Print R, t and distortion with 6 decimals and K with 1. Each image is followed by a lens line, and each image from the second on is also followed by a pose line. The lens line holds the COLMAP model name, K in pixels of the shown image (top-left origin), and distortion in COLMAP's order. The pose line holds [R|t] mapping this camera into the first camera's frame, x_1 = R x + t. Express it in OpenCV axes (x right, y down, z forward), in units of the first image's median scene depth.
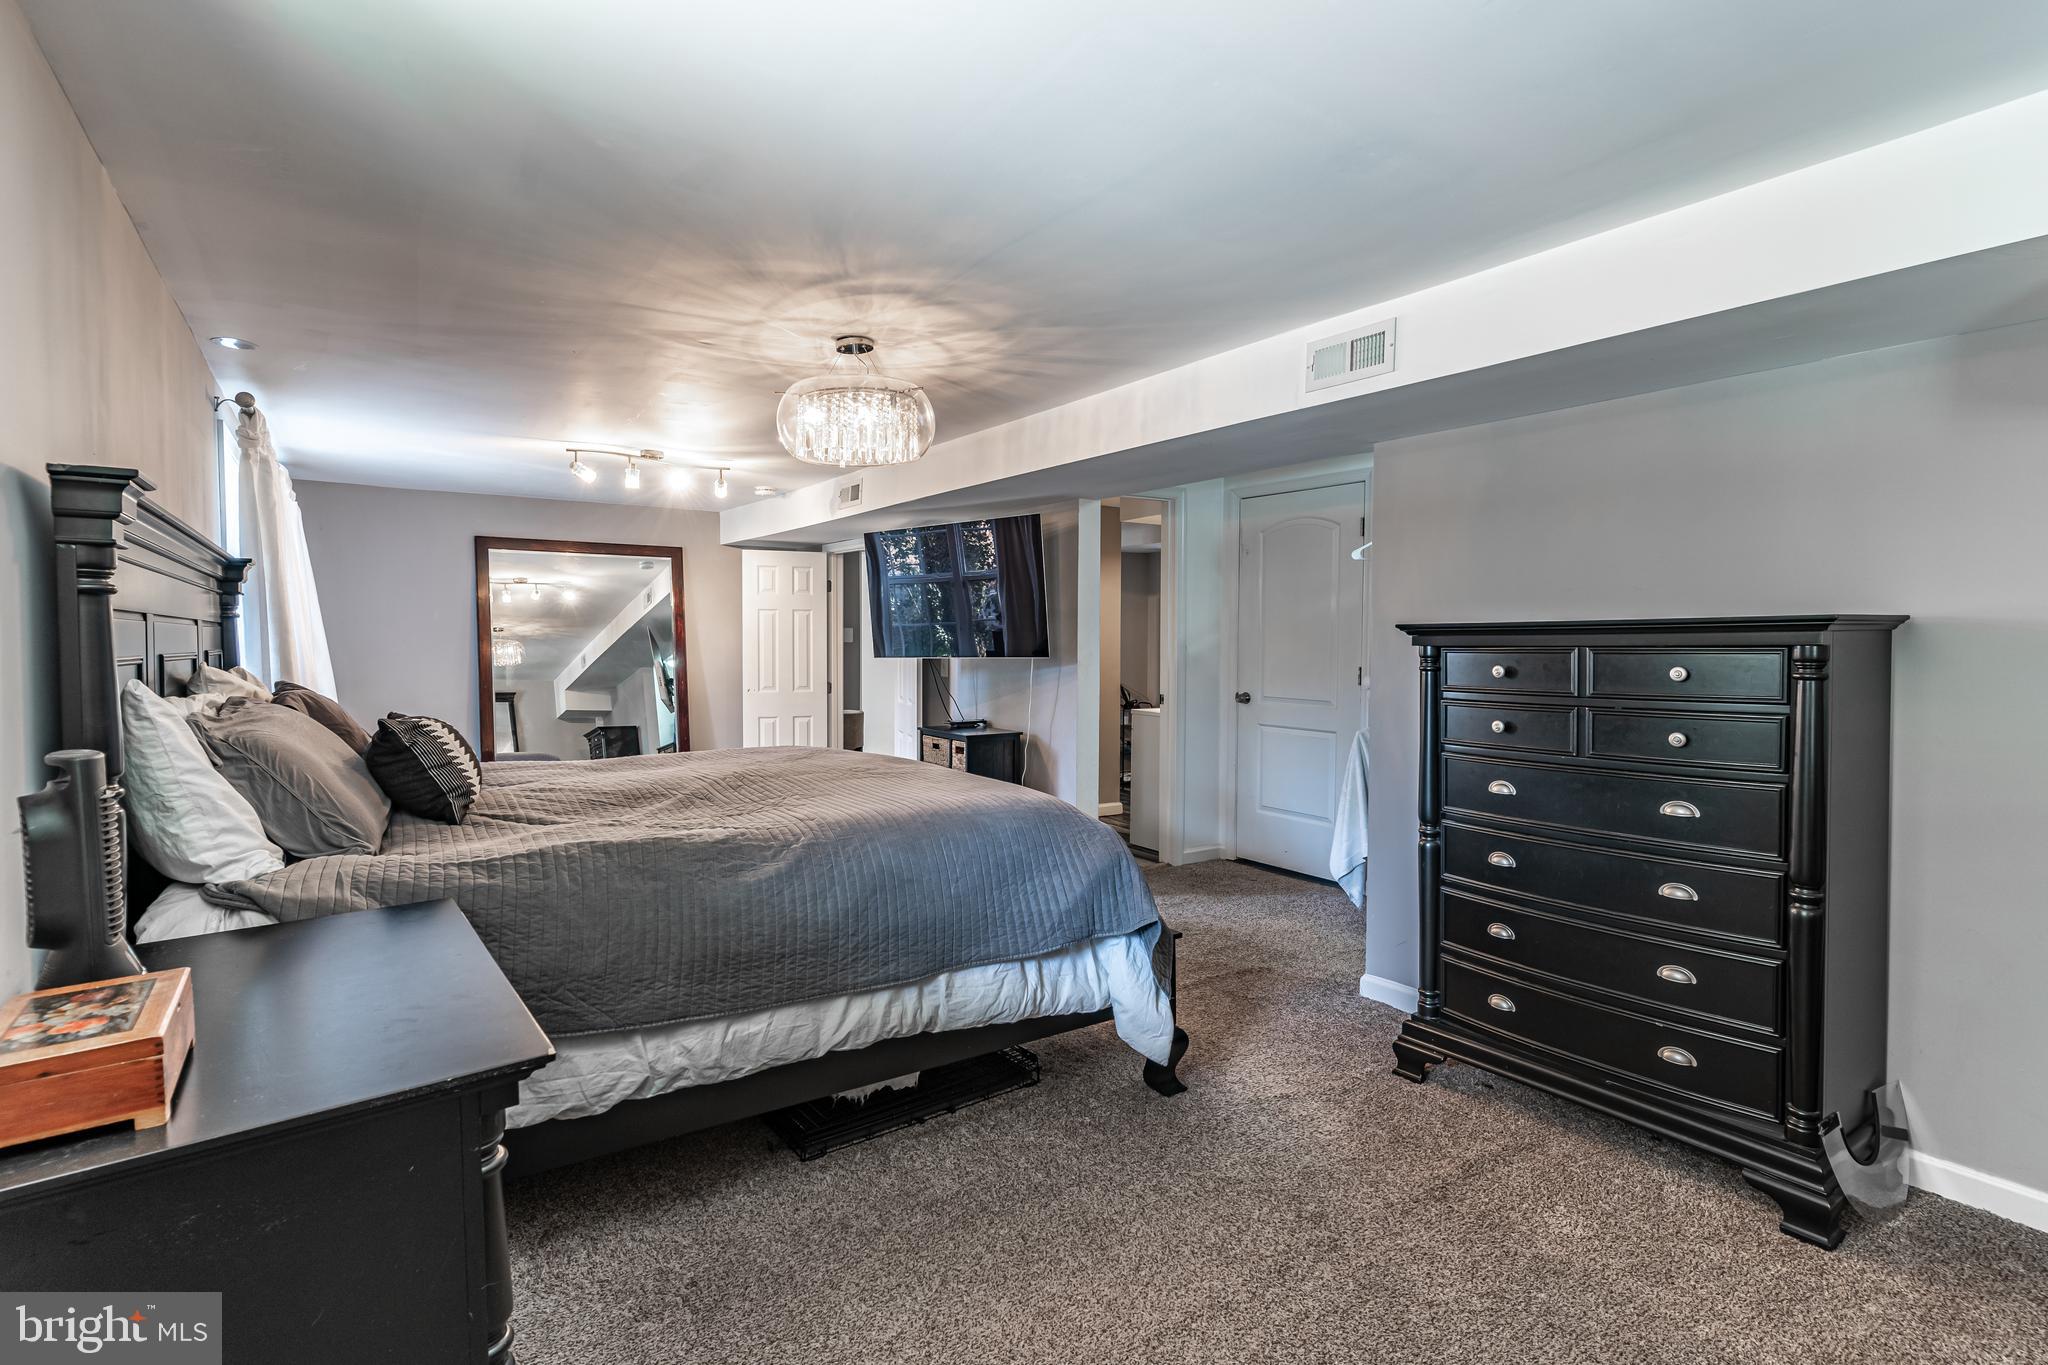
lens RADIAL K [[980.2, 0, 1029.9], [0, 980.2, 673.5], [0, 0, 1]] dist [0.001206, 0.000106]
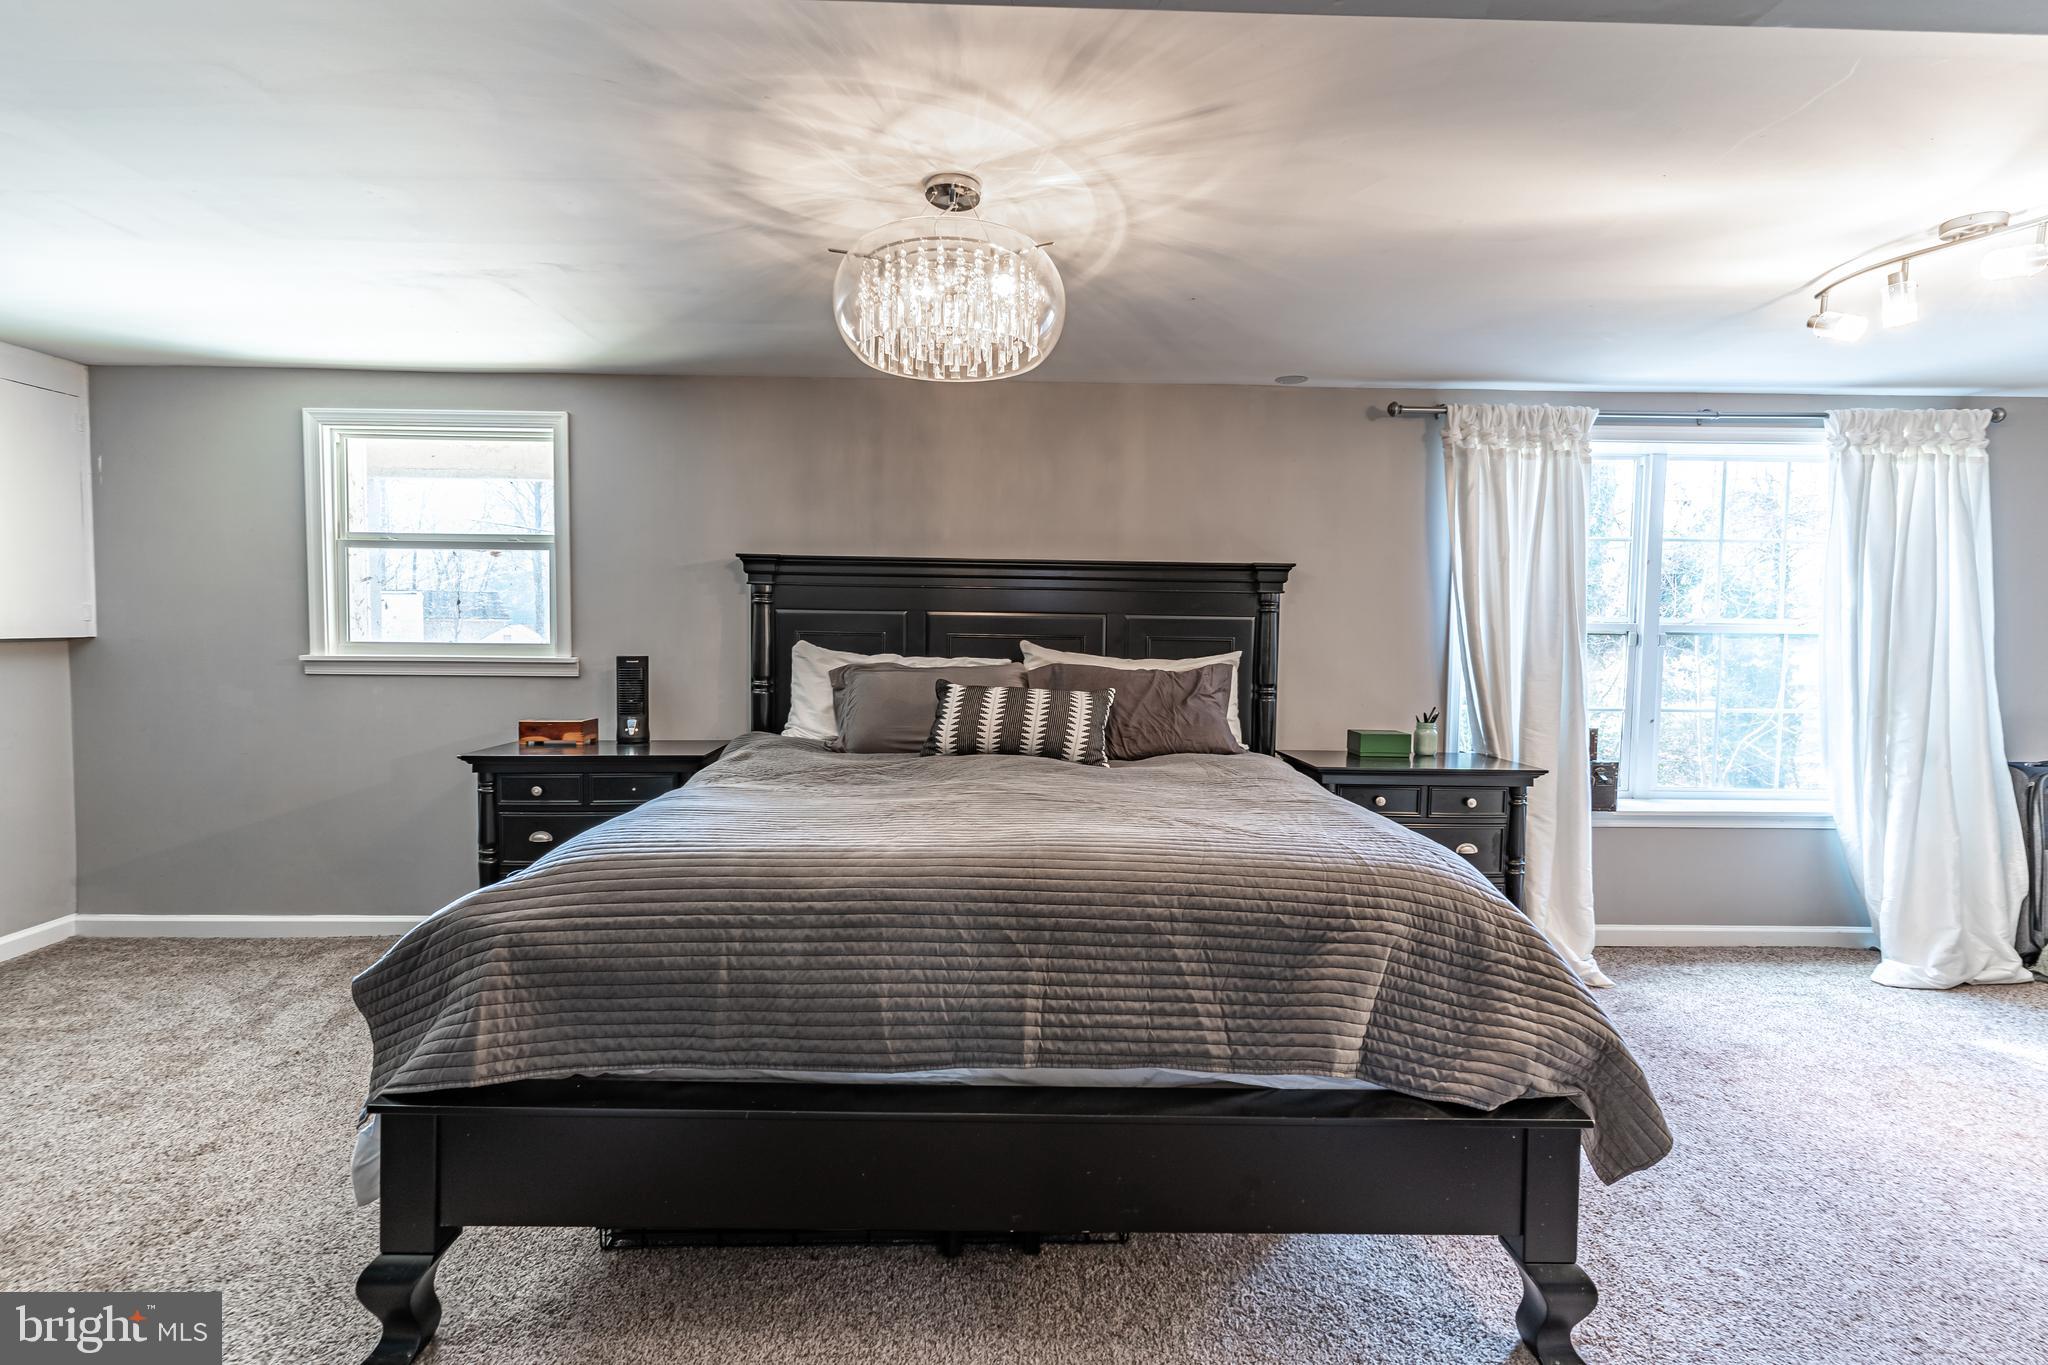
lens RADIAL K [[980.2, 0, 1014.4], [0, 980.2, 683.0], [0, 0, 1]] dist [0.001206, 0.000106]
pose [[-0.555432, 0.038108, -0.830688, 0.394901], [-0.046196, 0.995993, 0.076580, -0.052592], [0.830278, 0.080909, -0.551446, 1.515880]]
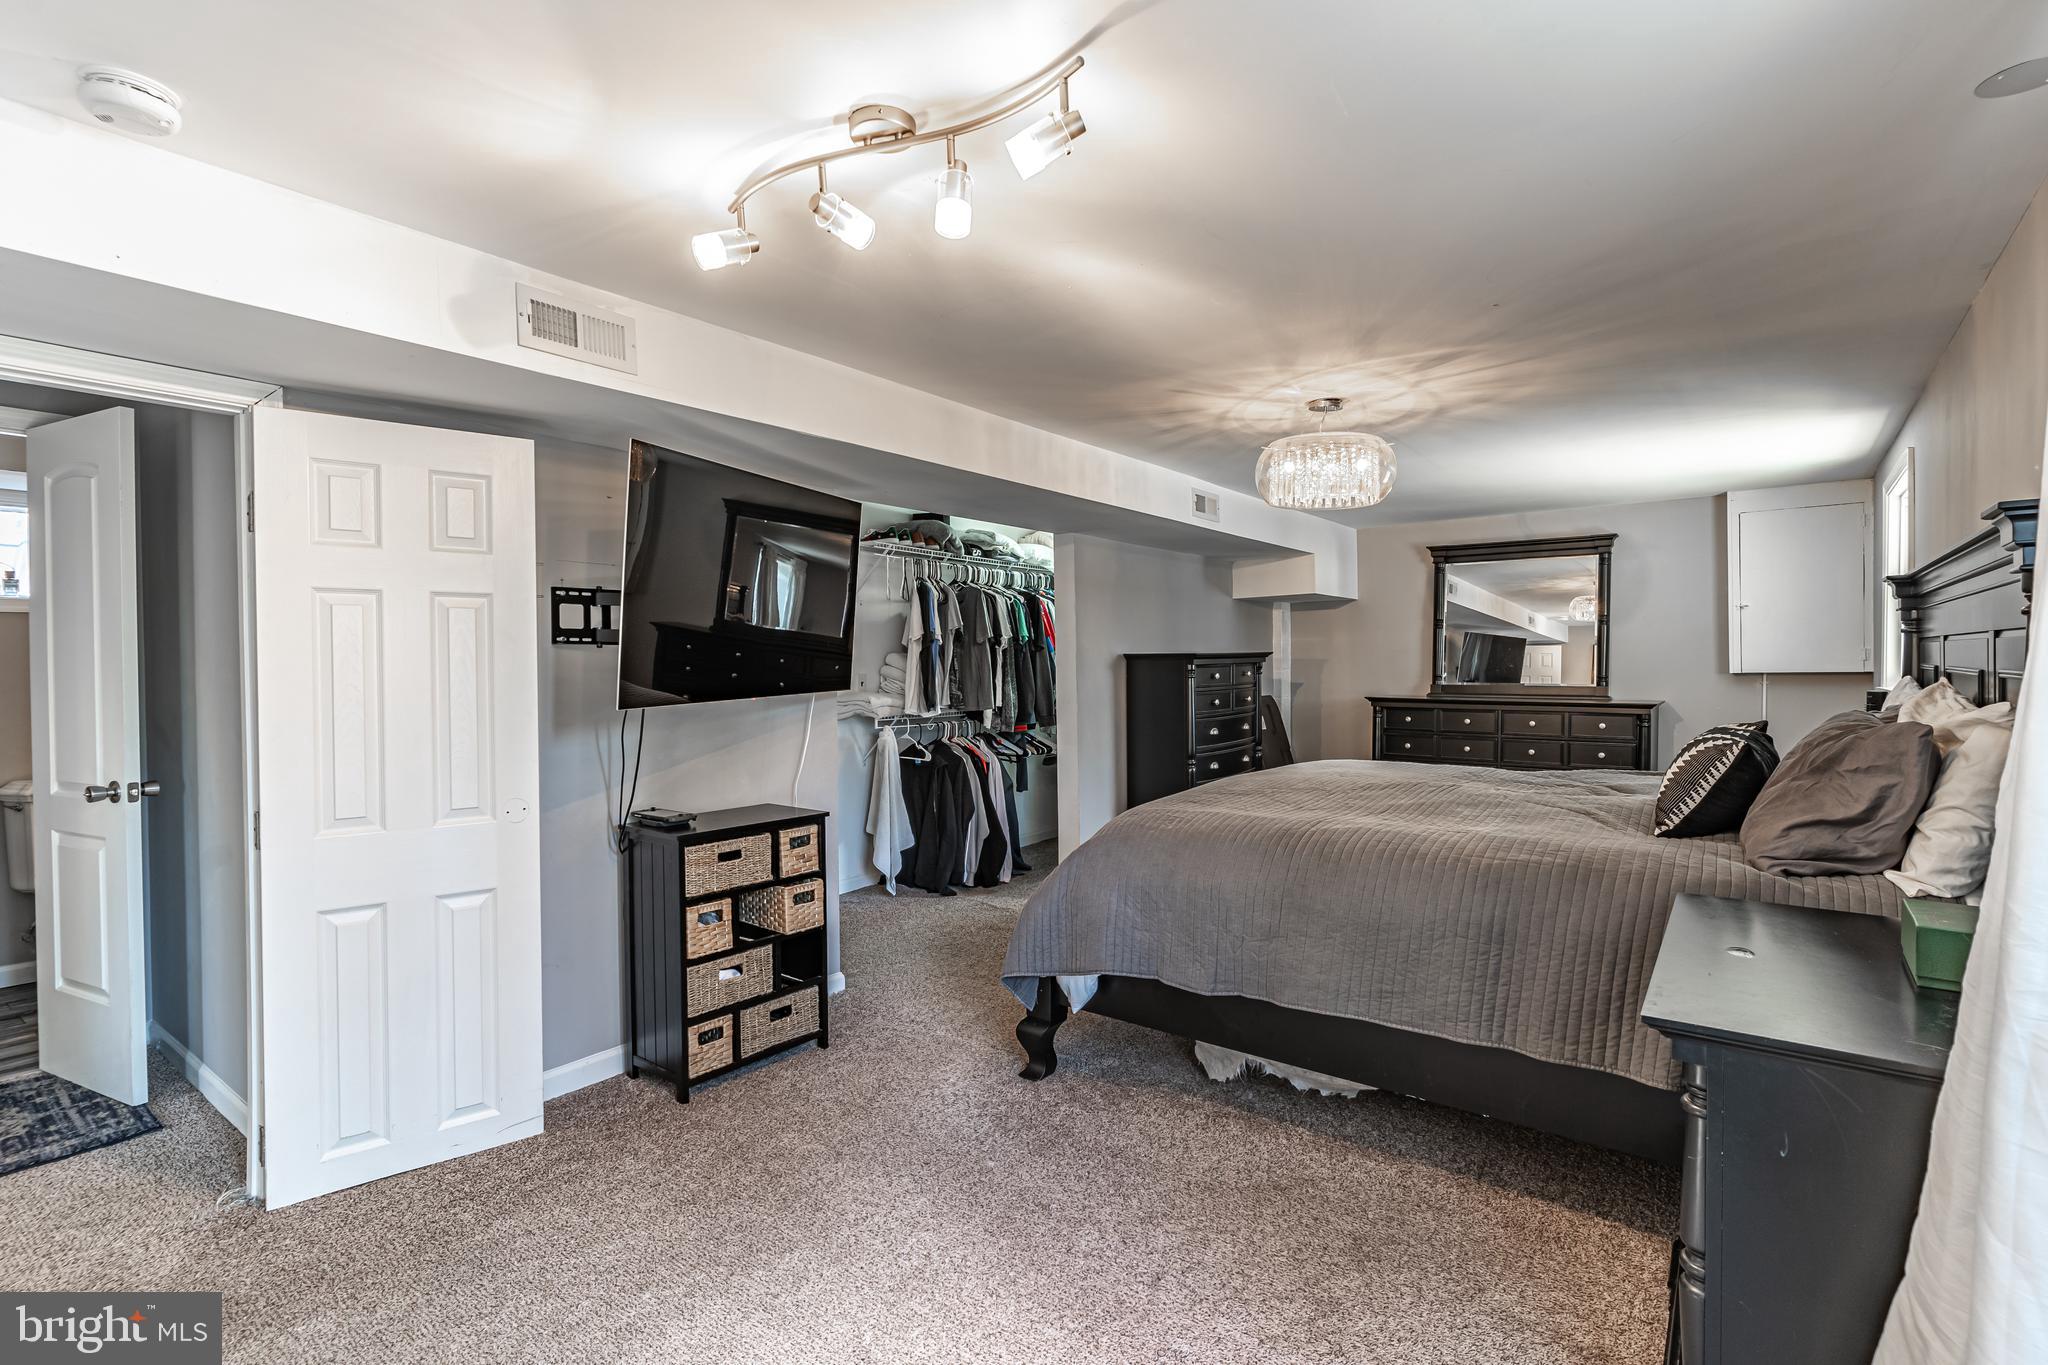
lens RADIAL K [[980.2, 0, 1023.6], [0, 980.2, 675.1], [0, 0, 1]] dist [0.001206, 0.000106]
pose [[-0.311875, -0.007119, 0.950097, -1.229878], [0.045529, 0.998711, 0.022428, -0.063302], [-0.949032, 0.050252, -0.311149, 1.805839]]
